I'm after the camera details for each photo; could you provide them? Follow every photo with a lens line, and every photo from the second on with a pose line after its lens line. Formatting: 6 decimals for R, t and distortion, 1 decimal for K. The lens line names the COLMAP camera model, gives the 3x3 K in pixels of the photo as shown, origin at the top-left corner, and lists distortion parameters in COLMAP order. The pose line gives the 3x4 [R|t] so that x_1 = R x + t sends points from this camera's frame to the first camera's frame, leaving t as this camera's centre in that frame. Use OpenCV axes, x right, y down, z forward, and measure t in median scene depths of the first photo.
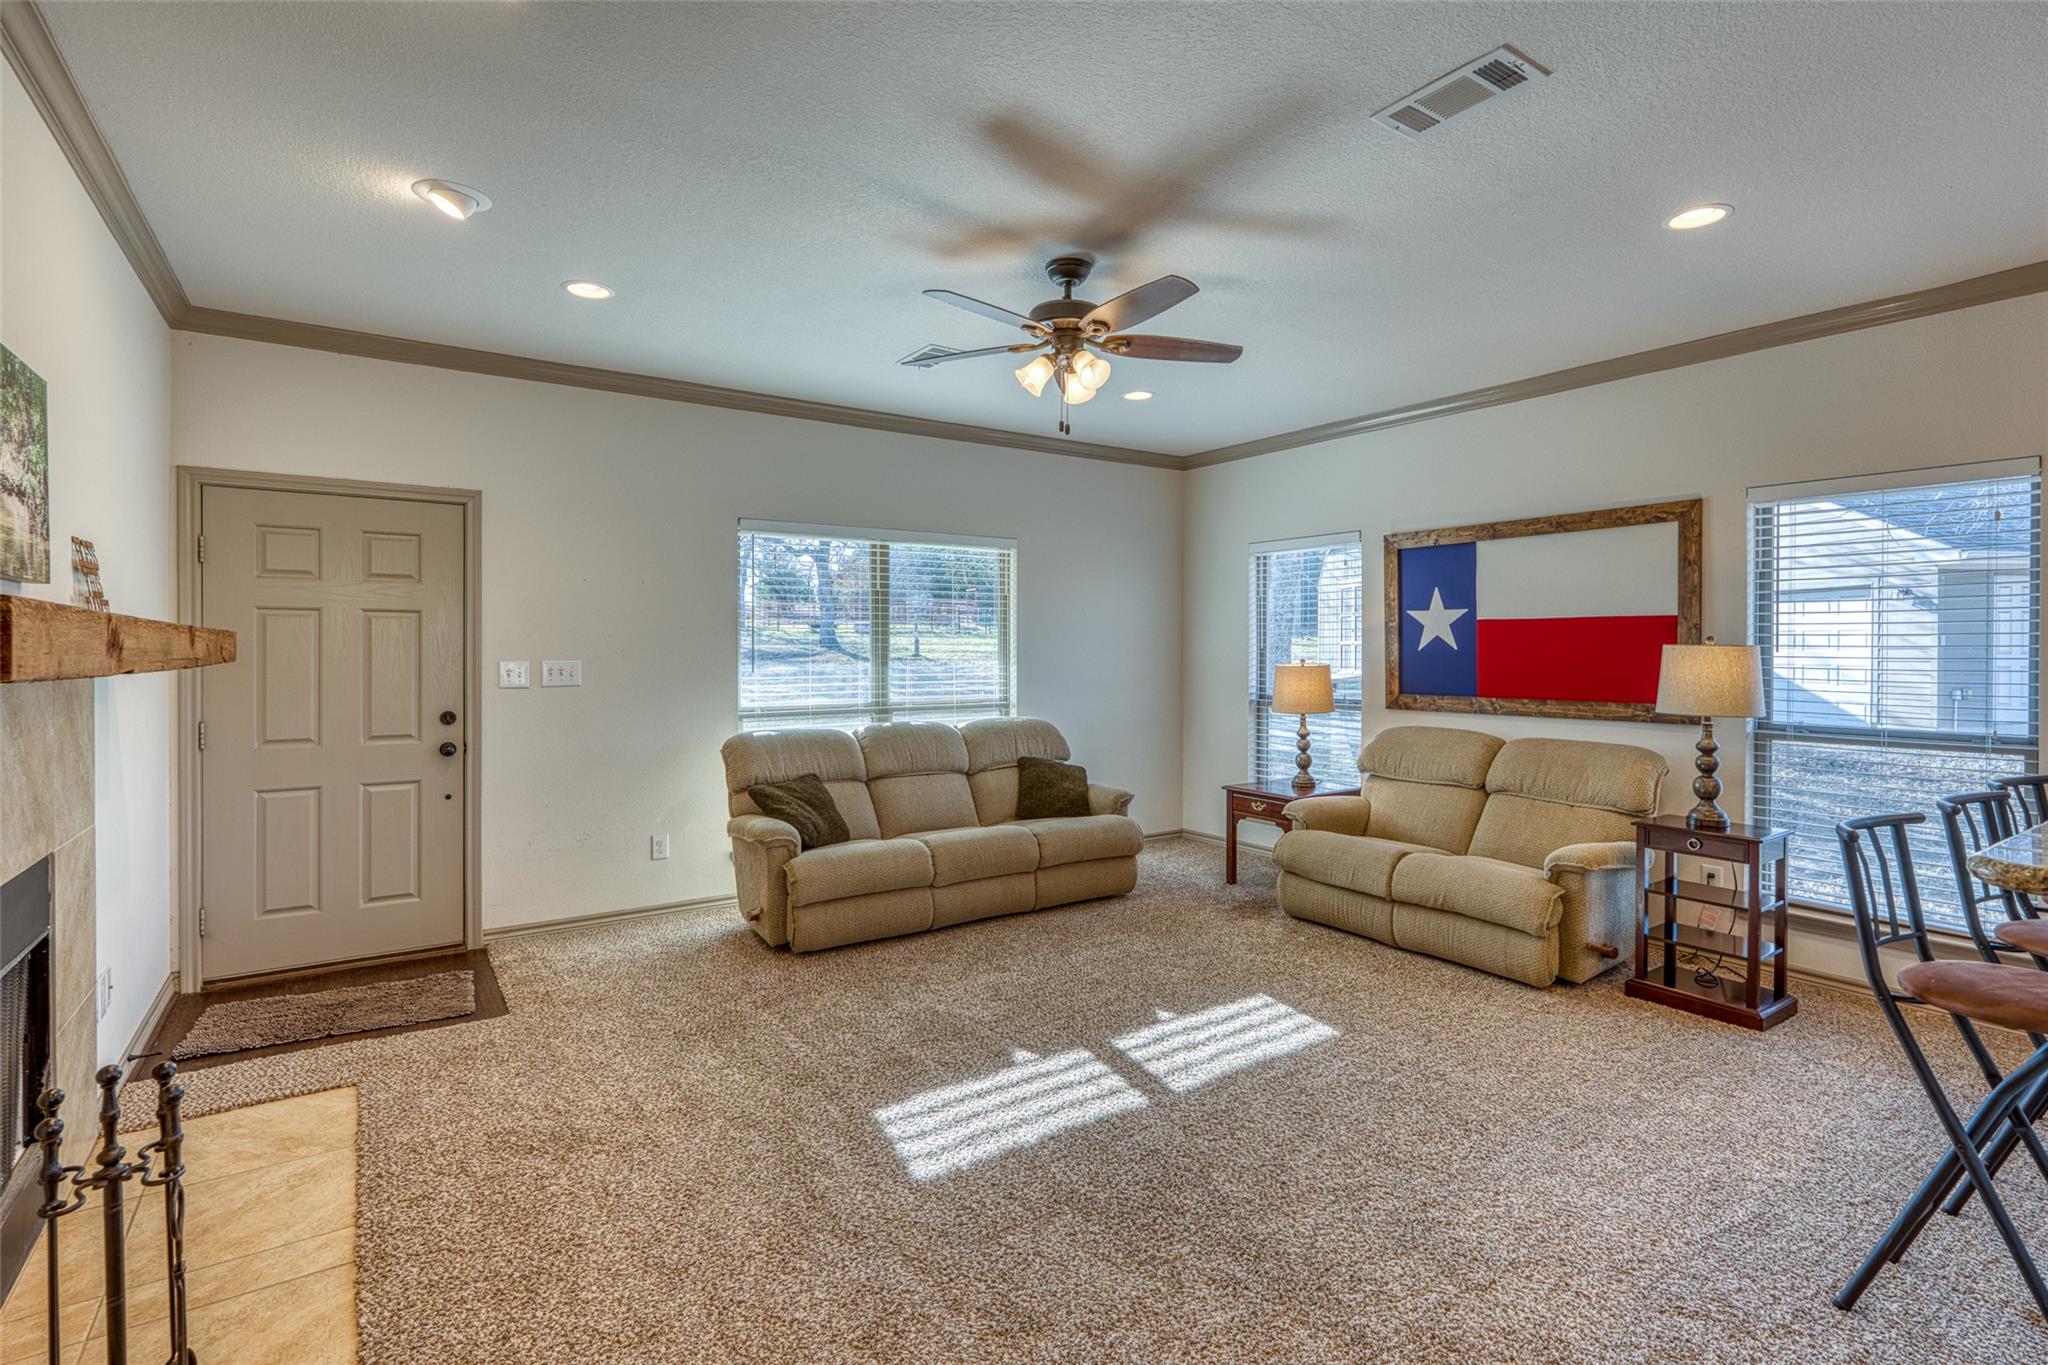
lens RADIAL K [[947.2, 0, 1032.9], [0, 947.2, 669.4], [0, 0, 1]] dist [-0.003945, 0.000087]
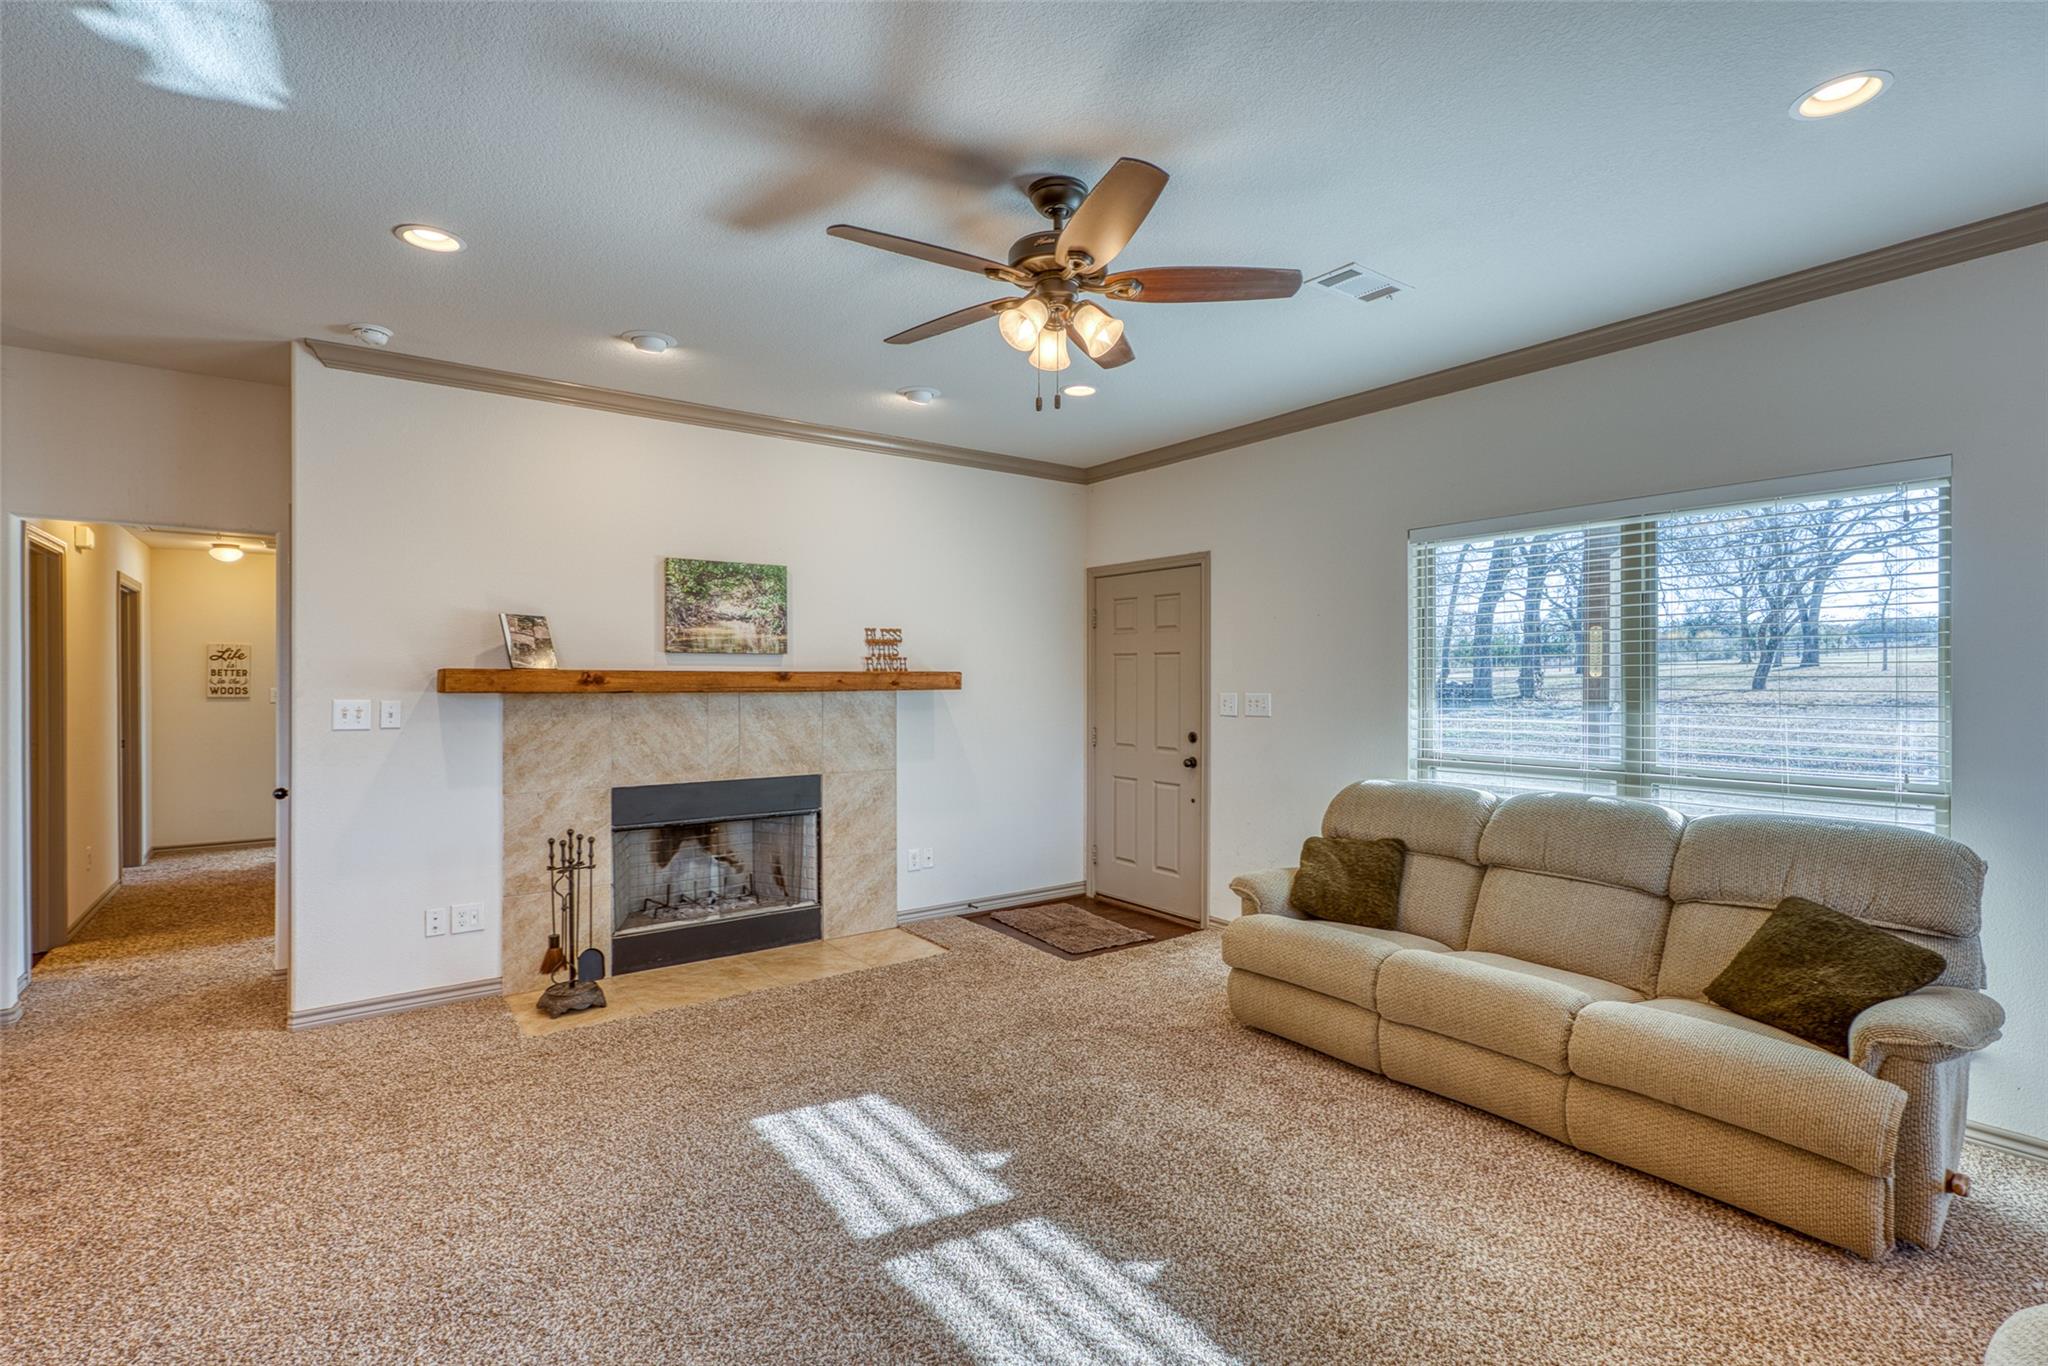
lens RADIAL K [[947.2, 0, 1024.5], [0, 947.2, 691.7], [0, 0, 1]] dist [-0.003945, 0.000087]
pose [[0.034112, 0.014409, -0.999314, 0.797582], [-0.019869, 0.999708, 0.013736, -0.027714], [0.999220, 0.019387, 0.034388, 0.935091]]
